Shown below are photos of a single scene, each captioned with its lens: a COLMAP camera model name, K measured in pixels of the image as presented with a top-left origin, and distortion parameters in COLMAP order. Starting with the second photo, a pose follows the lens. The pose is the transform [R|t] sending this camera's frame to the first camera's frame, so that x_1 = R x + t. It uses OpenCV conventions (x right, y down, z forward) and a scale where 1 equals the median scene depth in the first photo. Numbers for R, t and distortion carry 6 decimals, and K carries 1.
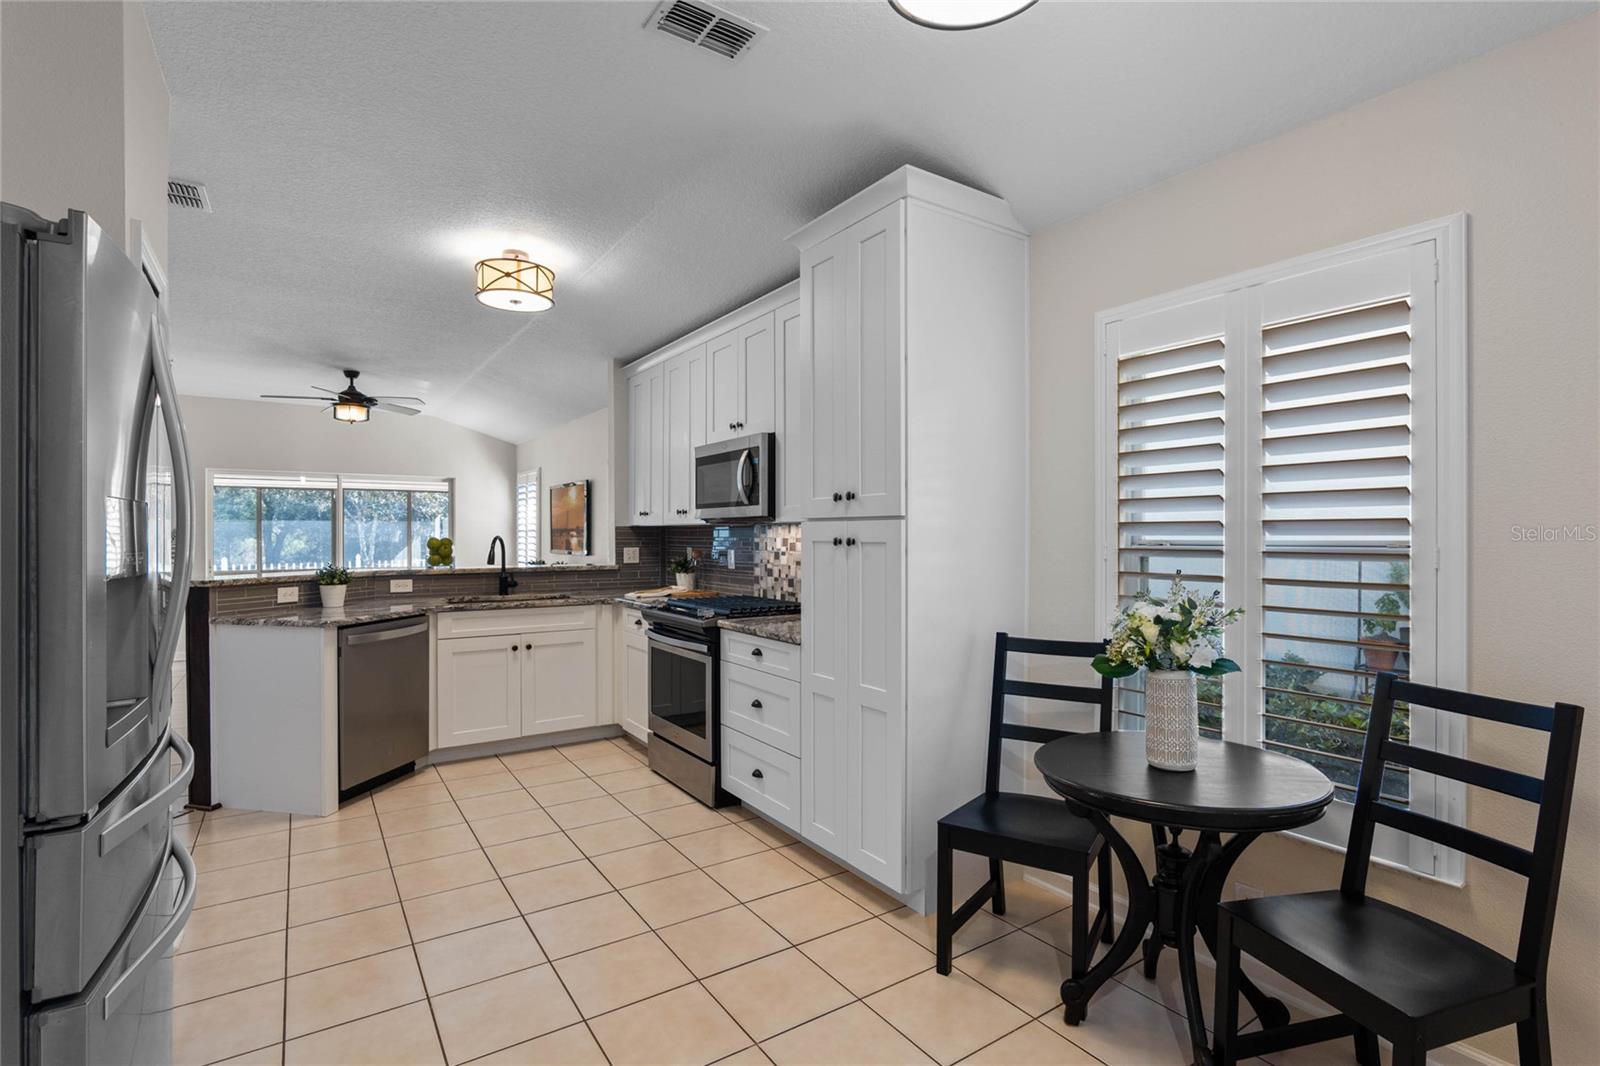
lens RADIAL K [[735.1, 0, 788.0], [0, 735.1, 540.9], [0, 0, 1]] dist [-0.011859, 0.000242]
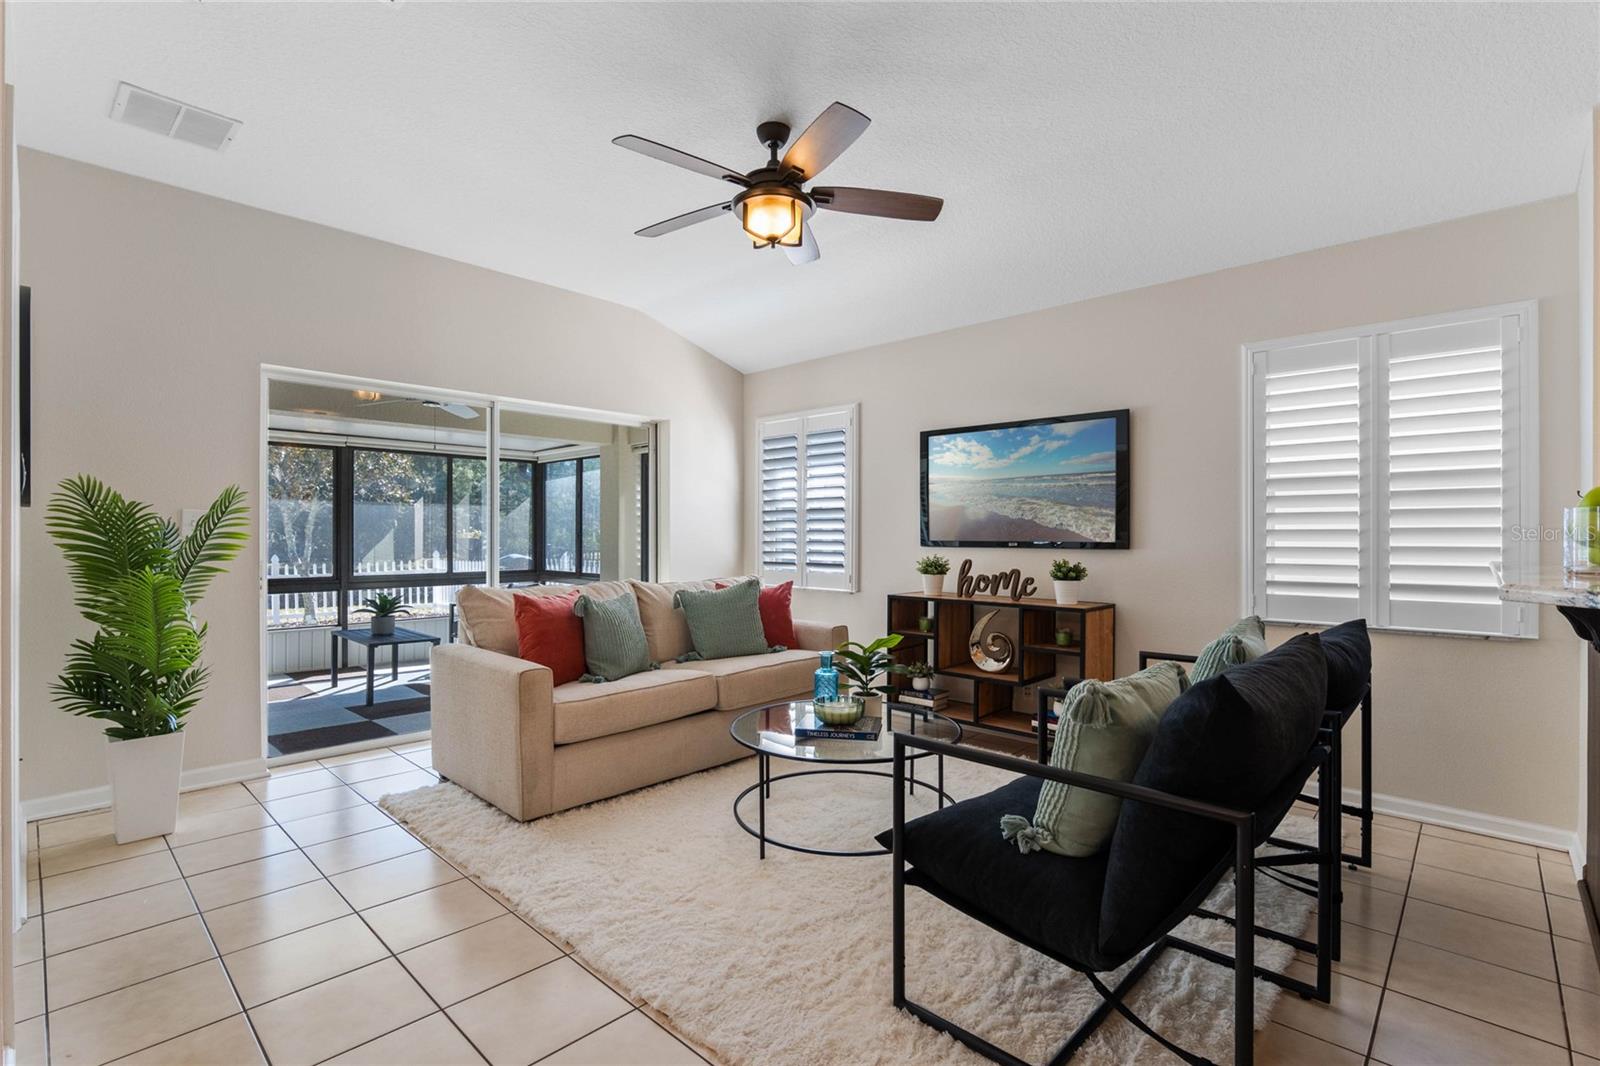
lens RADIAL K [[739.0, 0, 803.7], [0, 739.0, 532.7], [0, 0, 1]] dist [-0.023373, 0.005032]
pose [[0.974130, 0.002164, 0.225977, -1.018794], [-0.000087, 0.999958, -0.009200, 0.022541], [-0.225987, 0.008942, 0.974089, 0.852582]]
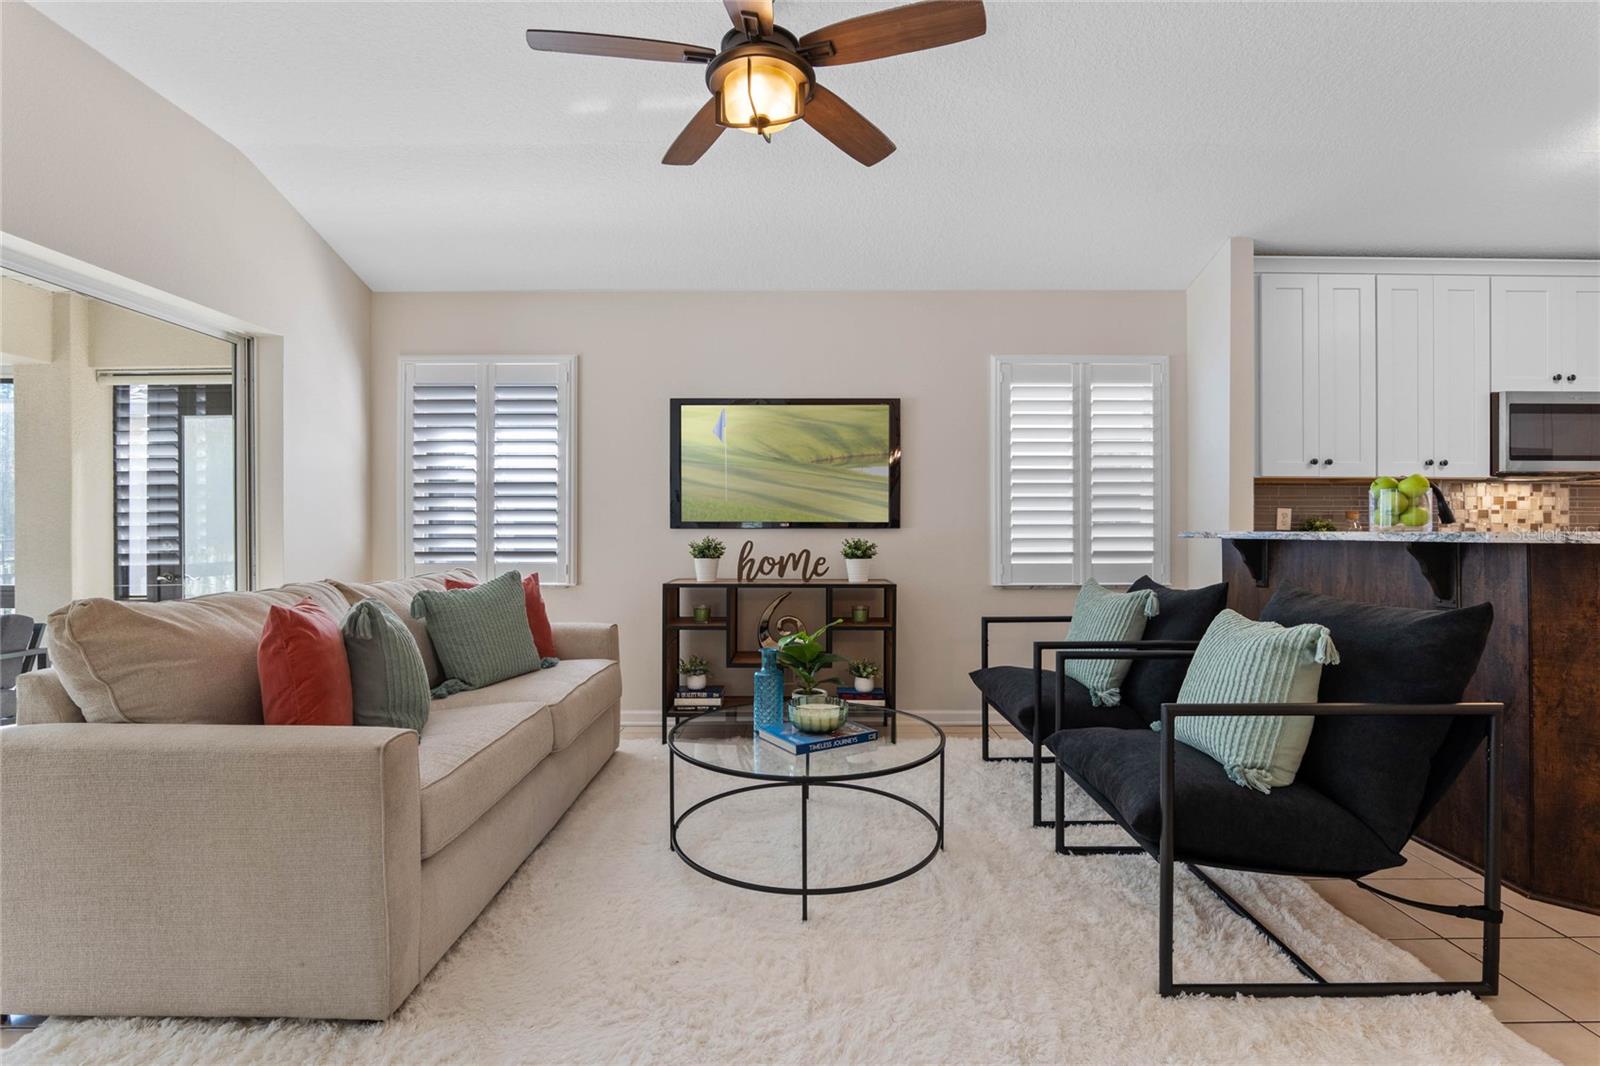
lens RADIAL K [[739.0, 0, 803.7], [0, 739.0, 532.7], [0, 0, 1]] dist [-0.023373, 0.005032]
pose [[0.556111, -0.002102, 0.831105, -1.305250], [0.005434, 0.999985, -0.001107, 0.040093], [-0.831090, 0.005132, 0.556114, 1.193212]]
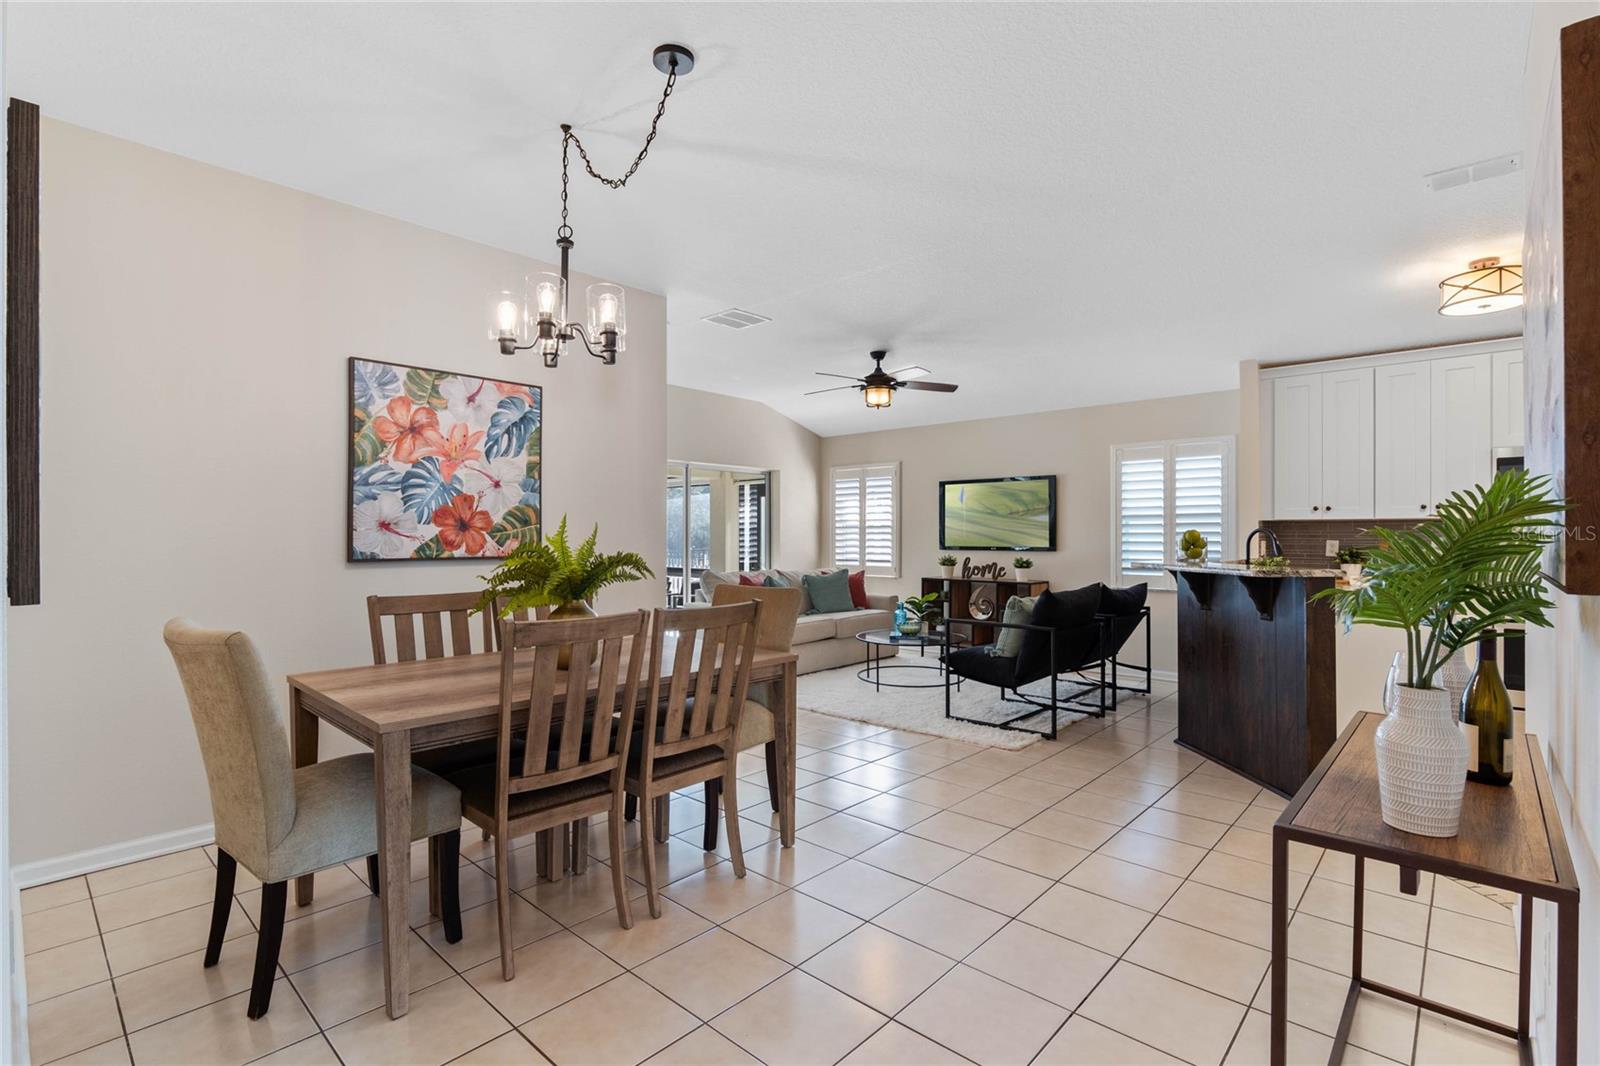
lens RADIAL K [[735.4, 0, 804.6], [0, 735.4, 533.2], [0, 0, 1]] dist [-0.014924, 0.000664]
pose [[0.971224, 0.001763, 0.238163, -1.364153], [0.000885, 0.999939, -0.011013, 0.011566], [-0.238168, 0.010907, 0.971163, 0.181136]]
